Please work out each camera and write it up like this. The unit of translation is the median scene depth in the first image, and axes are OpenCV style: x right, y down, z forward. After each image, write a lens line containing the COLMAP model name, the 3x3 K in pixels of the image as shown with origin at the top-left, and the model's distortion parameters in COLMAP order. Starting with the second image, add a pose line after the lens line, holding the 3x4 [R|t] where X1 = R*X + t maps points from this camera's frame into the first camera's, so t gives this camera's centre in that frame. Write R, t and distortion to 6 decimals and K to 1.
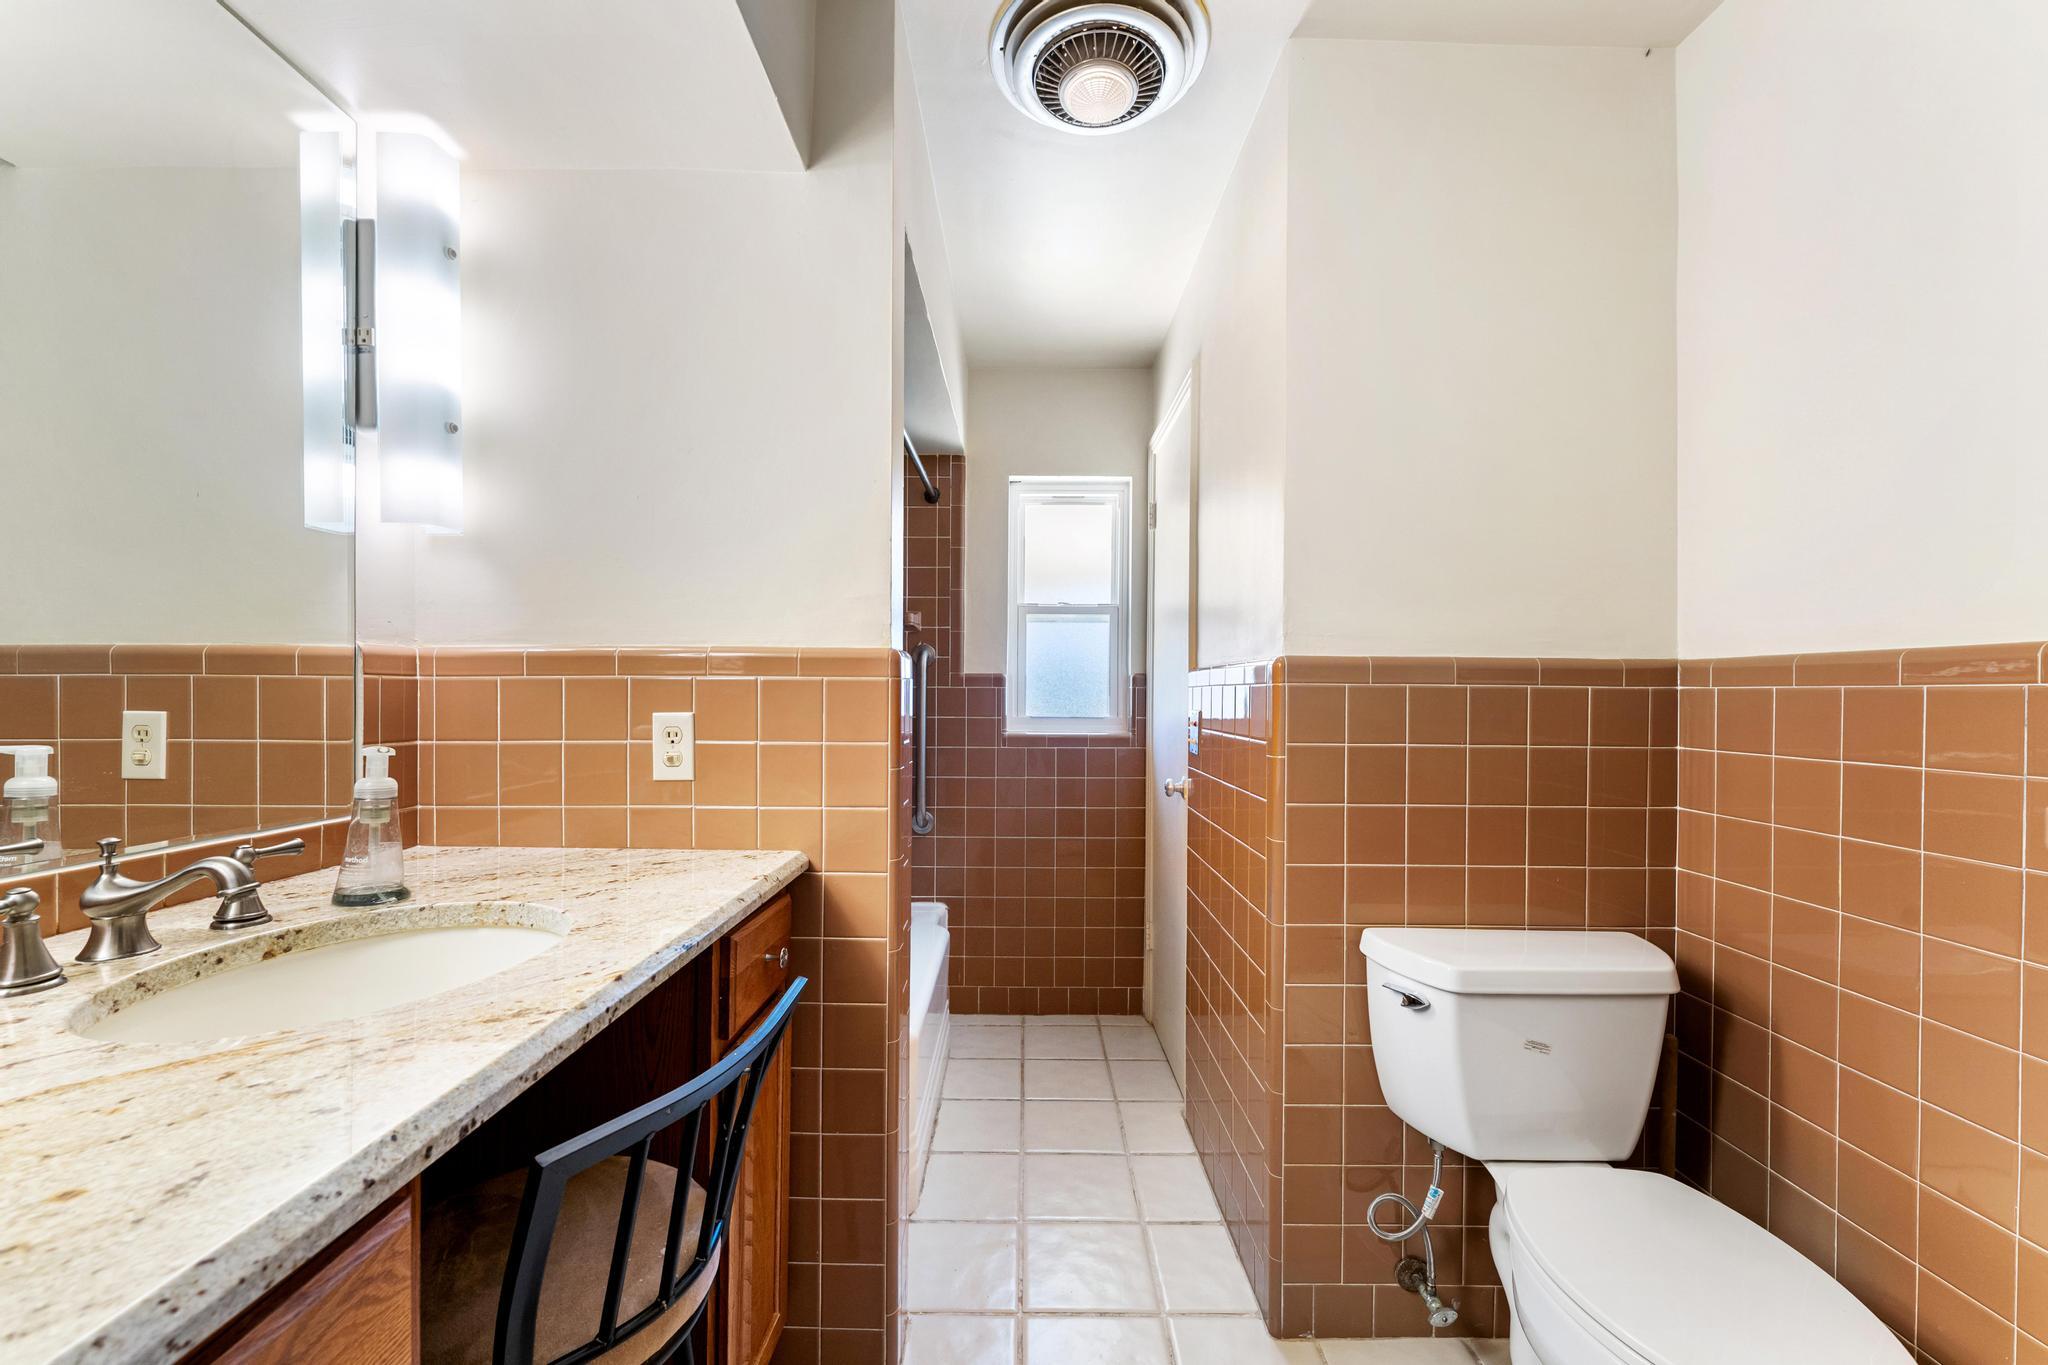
lens RADIAL K [[819.3, 0, 1021.6], [0, 819.3, 718.2], [0, 0, 1]] dist [0.000175, 0.000023]
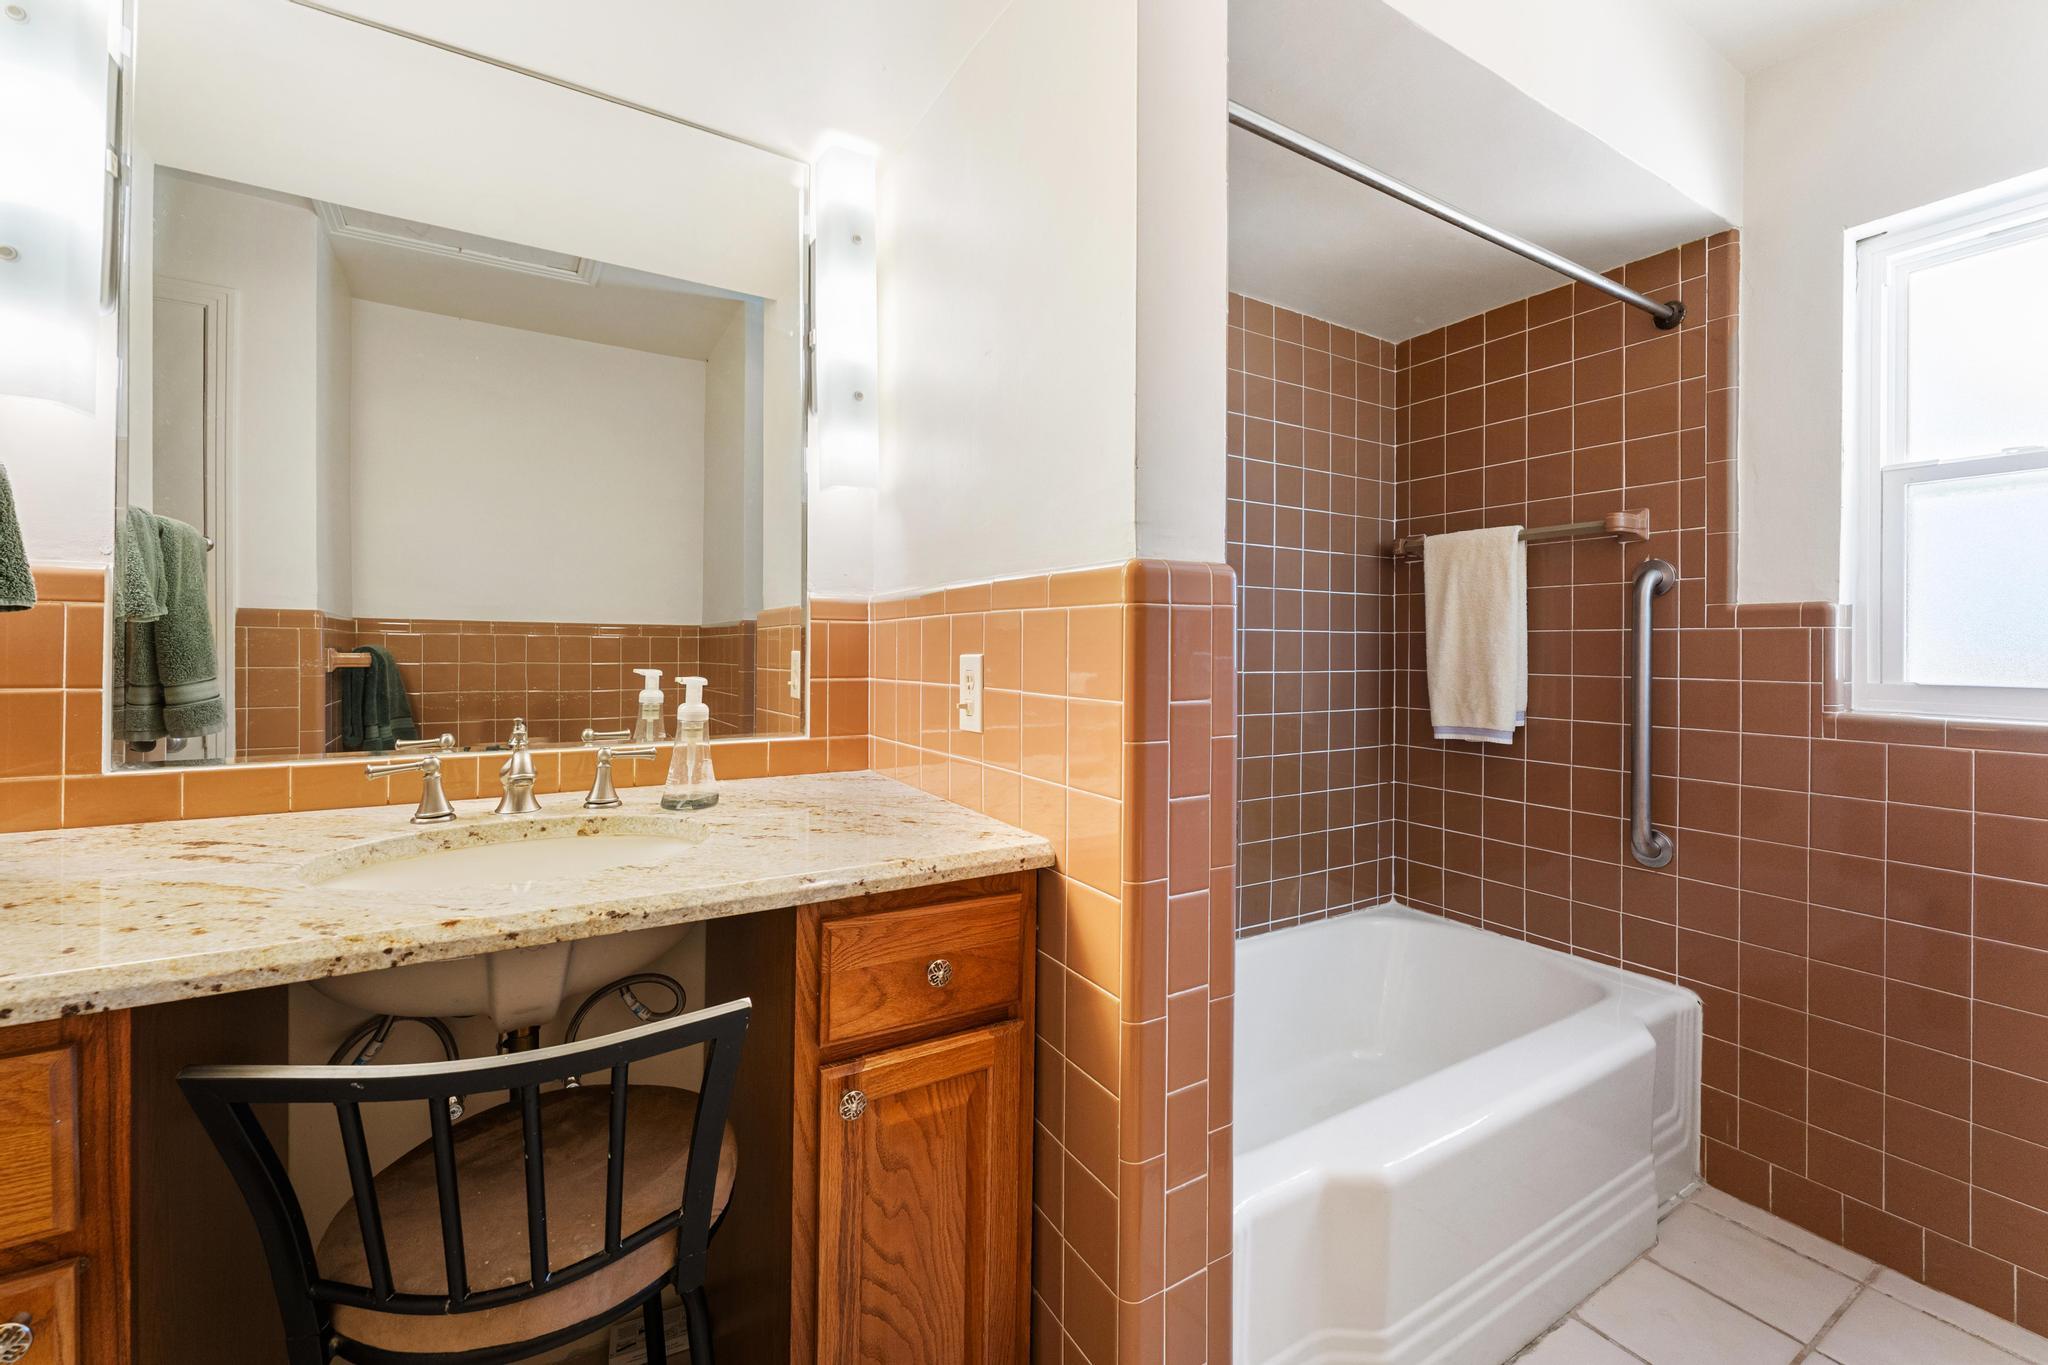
lens RADIAL K [[823.3, 0, 1036.6], [0, 823.3, 660.2], [0, 0, 1]] dist [-0.001217, 0.000003]
pose [[0.519286, 0.007535, -0.854567, 0.187638], [-0.026321, 0.999628, -0.007180, 0.001909], [0.854195, 0.026221, 0.519291, 0.307020]]
